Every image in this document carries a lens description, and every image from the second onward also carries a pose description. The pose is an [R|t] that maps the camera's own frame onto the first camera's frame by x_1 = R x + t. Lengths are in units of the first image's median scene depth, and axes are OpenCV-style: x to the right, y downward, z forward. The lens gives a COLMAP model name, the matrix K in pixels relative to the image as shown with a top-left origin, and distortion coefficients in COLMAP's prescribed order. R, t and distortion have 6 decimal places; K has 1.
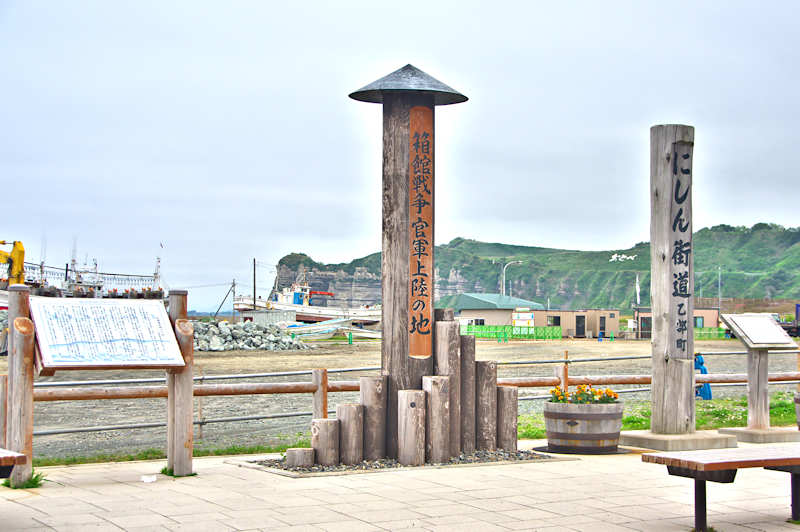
lens RADIAL K [[1152.9, 0, 400.0], [0, 1152.9, 266.0], [0, 0, 1]] dist [0.214408, 0.000867]
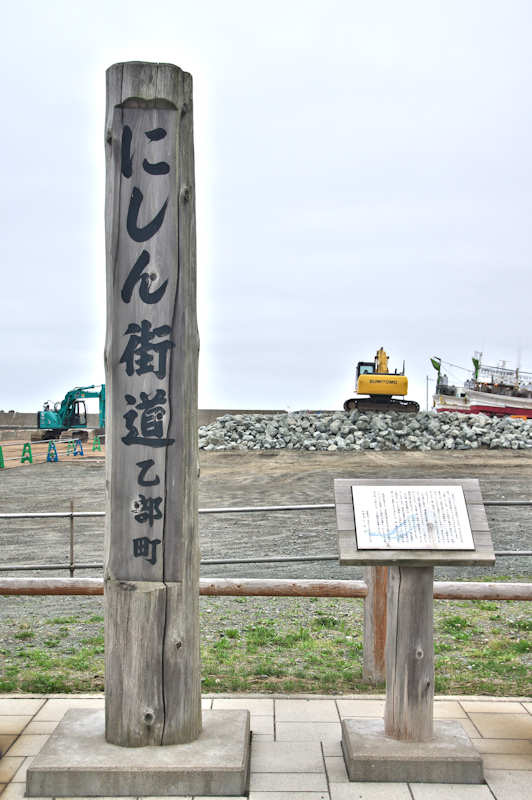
lens RADIAL K [[997.9, 0, 267.3], [0, 997.9, 410.4], [0, 0, 1]] dist [0.100981, -0.018129]
pose [[0.869511, 0.000128, -0.493913, 0.475107], [0.018540, 0.999287, 0.032898, 0.000666], [0.493565, -0.037762, 0.868889, 0.683246]]
